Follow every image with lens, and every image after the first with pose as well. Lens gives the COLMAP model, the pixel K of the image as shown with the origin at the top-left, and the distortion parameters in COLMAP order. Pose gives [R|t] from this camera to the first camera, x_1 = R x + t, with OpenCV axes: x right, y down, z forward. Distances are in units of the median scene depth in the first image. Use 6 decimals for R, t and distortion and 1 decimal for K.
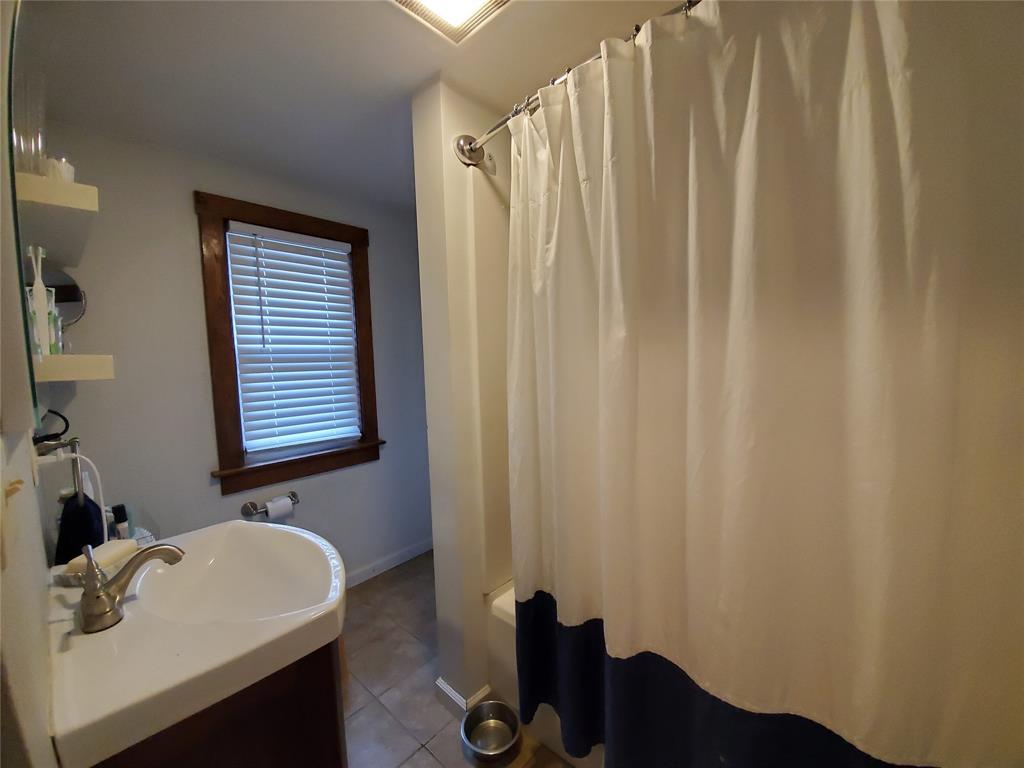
lens RADIAL K [[406.8, 0, 520.2], [0, 406.8, 386.9], [0, 0, 1]] dist [-0.002529, -0.009602]
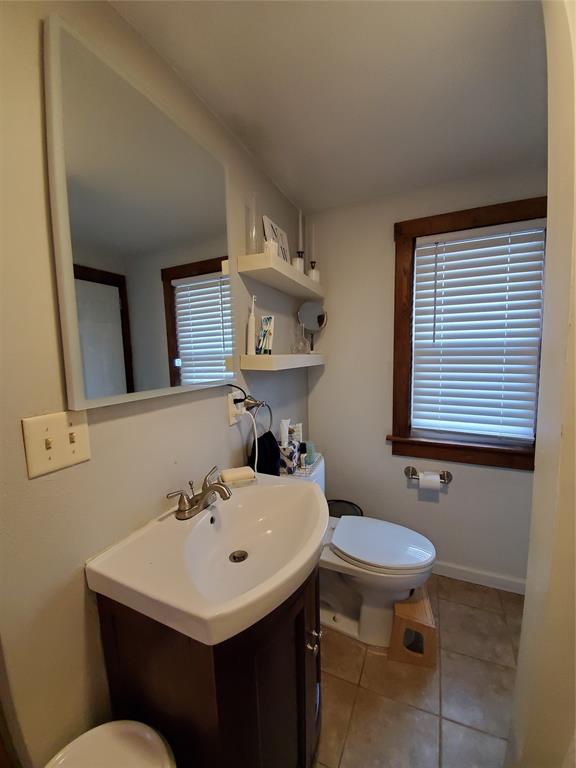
lens RADIAL K [[305.1, 0, 287.0], [0, 305.1, 380.7], [0, 0, 1]] dist [-0.002529, -0.009602]
pose [[0.262544, 0.117745, -0.957709, 0.102811], [-0.056251, 0.992707, 0.106627, -0.059174], [0.963279, 0.025878, 0.267252, 0.377119]]
